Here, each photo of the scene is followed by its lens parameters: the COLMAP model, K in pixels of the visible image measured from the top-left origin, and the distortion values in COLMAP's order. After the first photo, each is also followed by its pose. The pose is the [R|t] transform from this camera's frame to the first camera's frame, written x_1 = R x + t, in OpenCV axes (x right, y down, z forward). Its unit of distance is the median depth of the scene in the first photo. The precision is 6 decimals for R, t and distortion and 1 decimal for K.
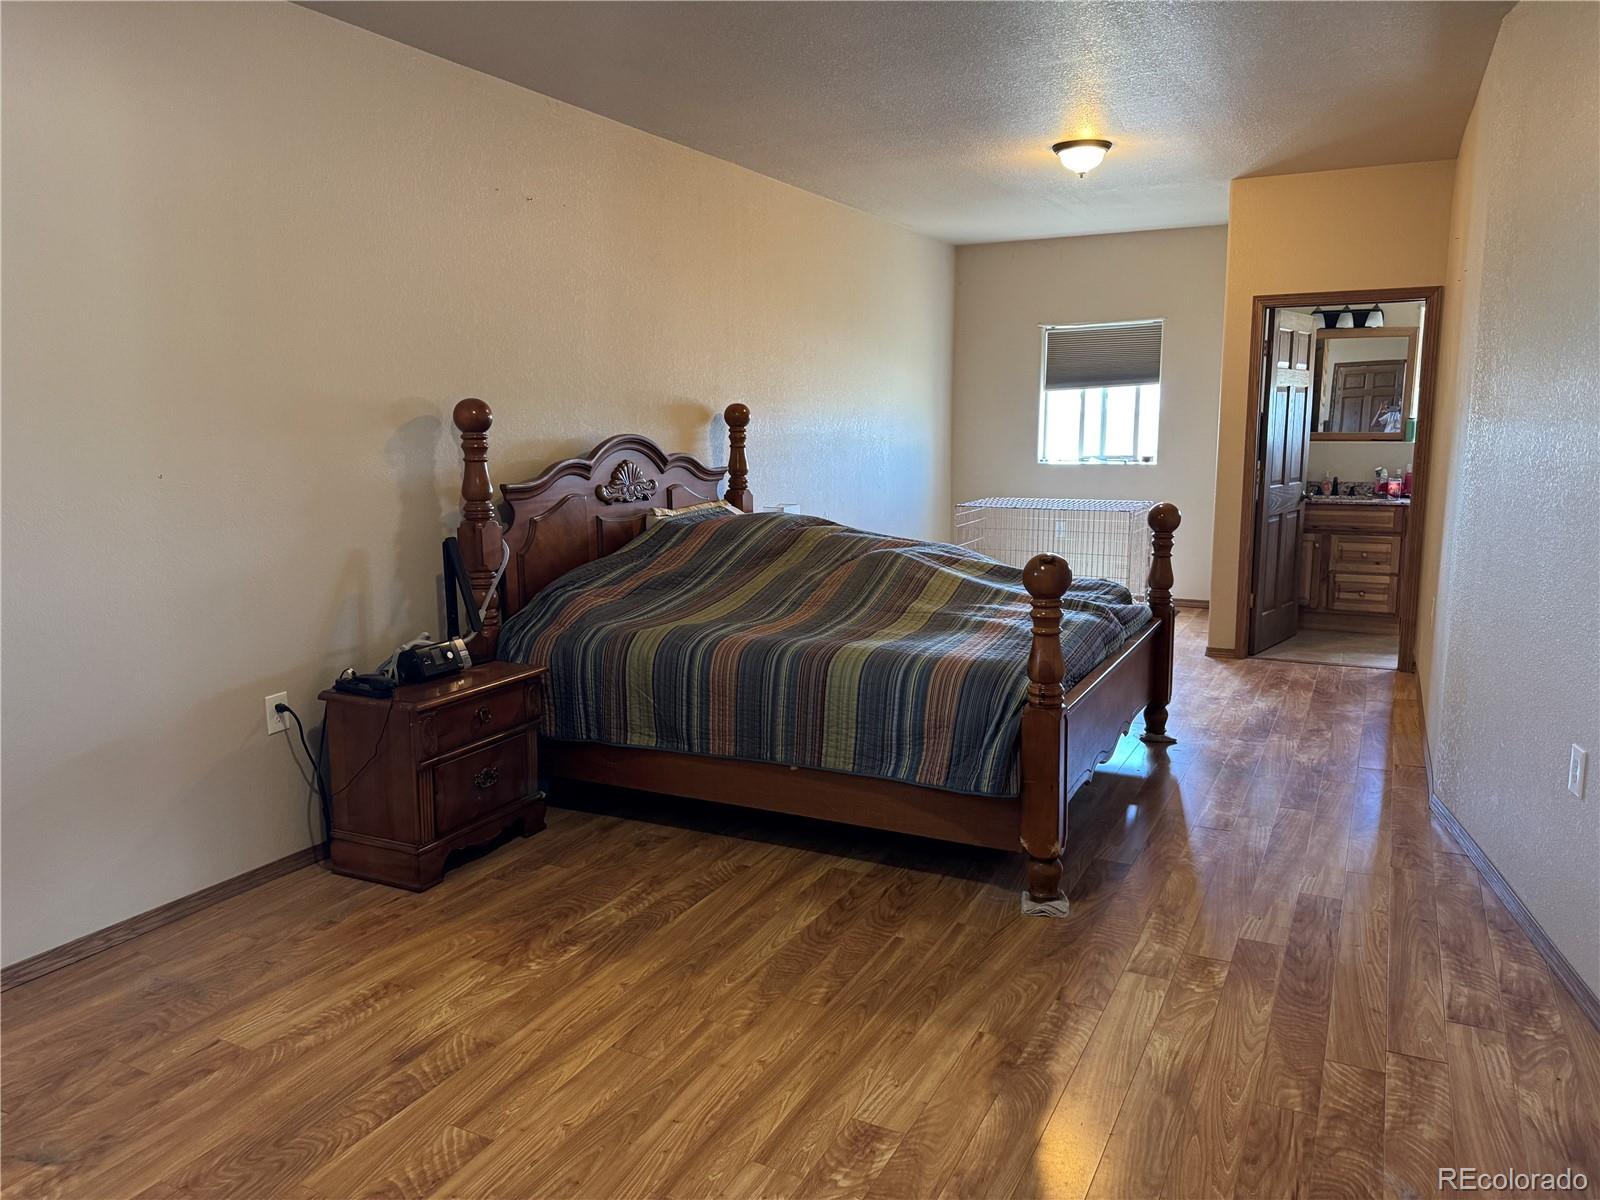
lens RADIAL K [[1118.3, 0, 803.3], [0, 1118.3, 601.1], [0, 0, 1]] dist [0.101794, -0.149429]
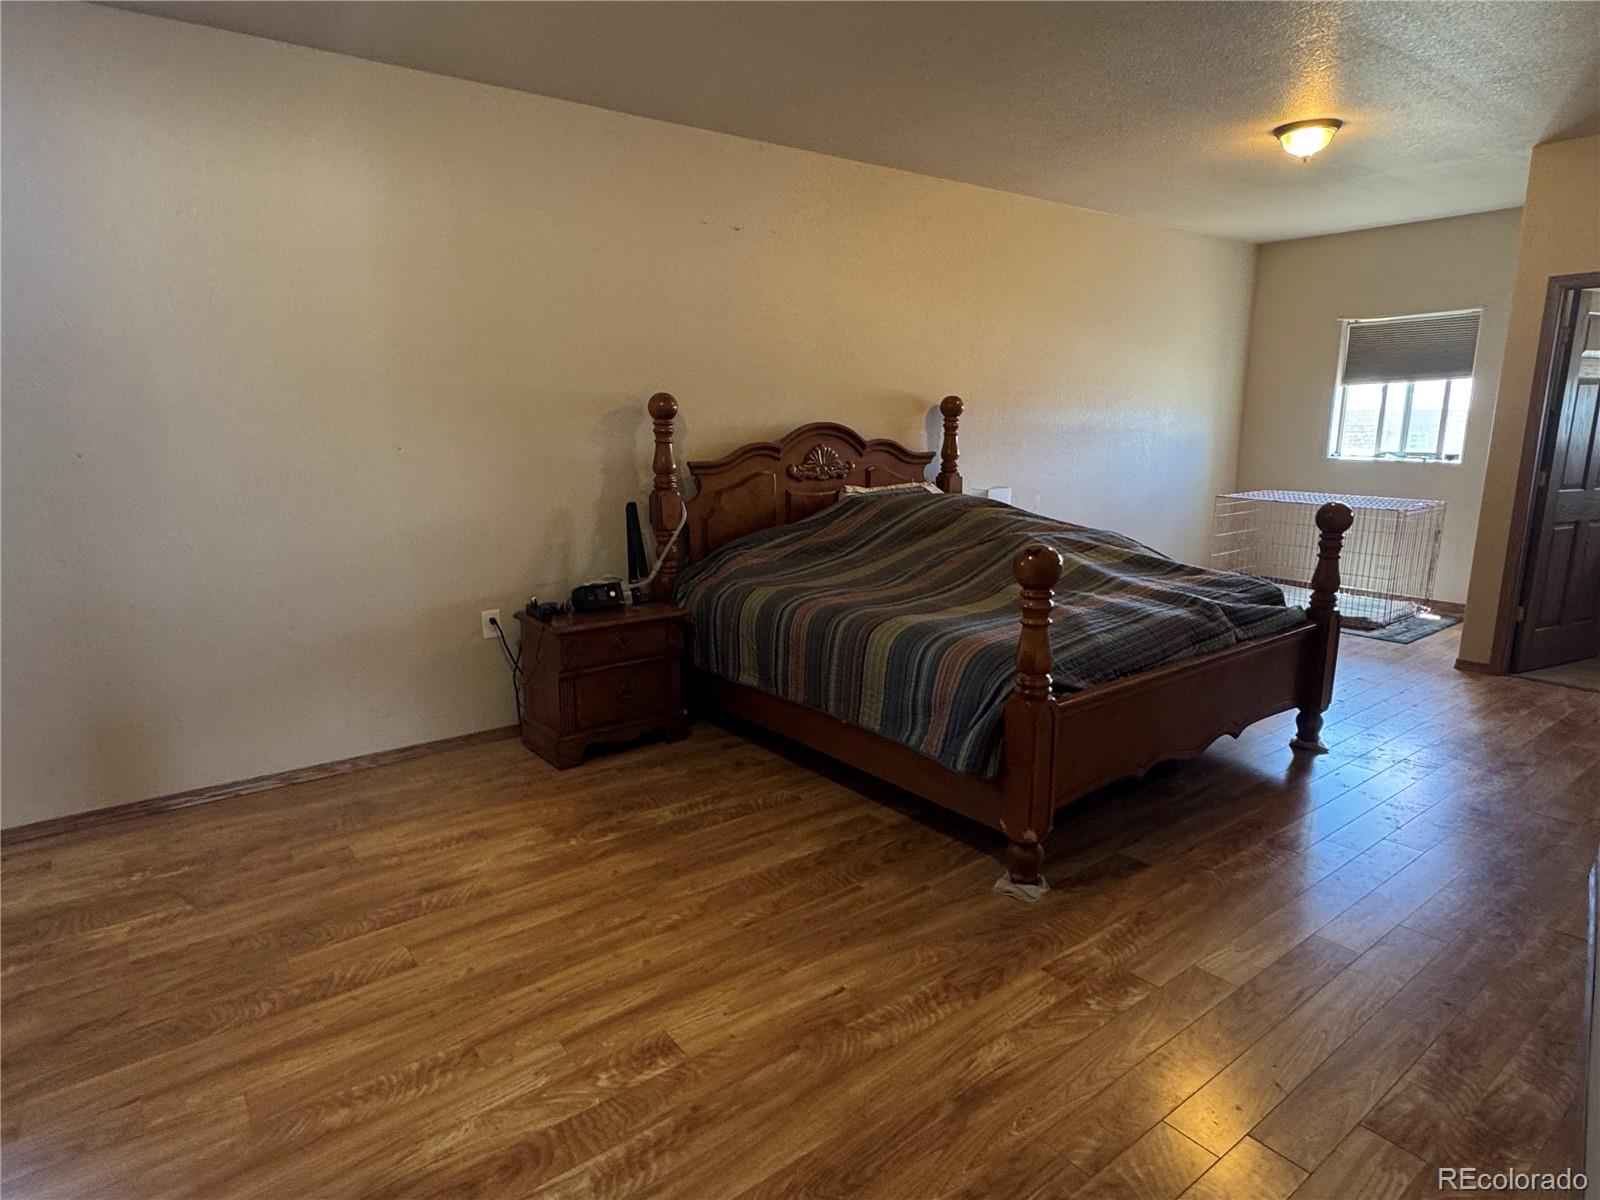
lens RADIAL K [[902.9, 0, 800.3], [0, 902.9, 607.7], [0, 0, 1]] dist [-0.001523, 0.001759]
pose [[0.902590, 0.095439, -0.419789, 0.308213], [-0.073714, 0.994978, 0.067715, -0.021656], [0.424144, -0.030174, 0.905092, 0.155650]]
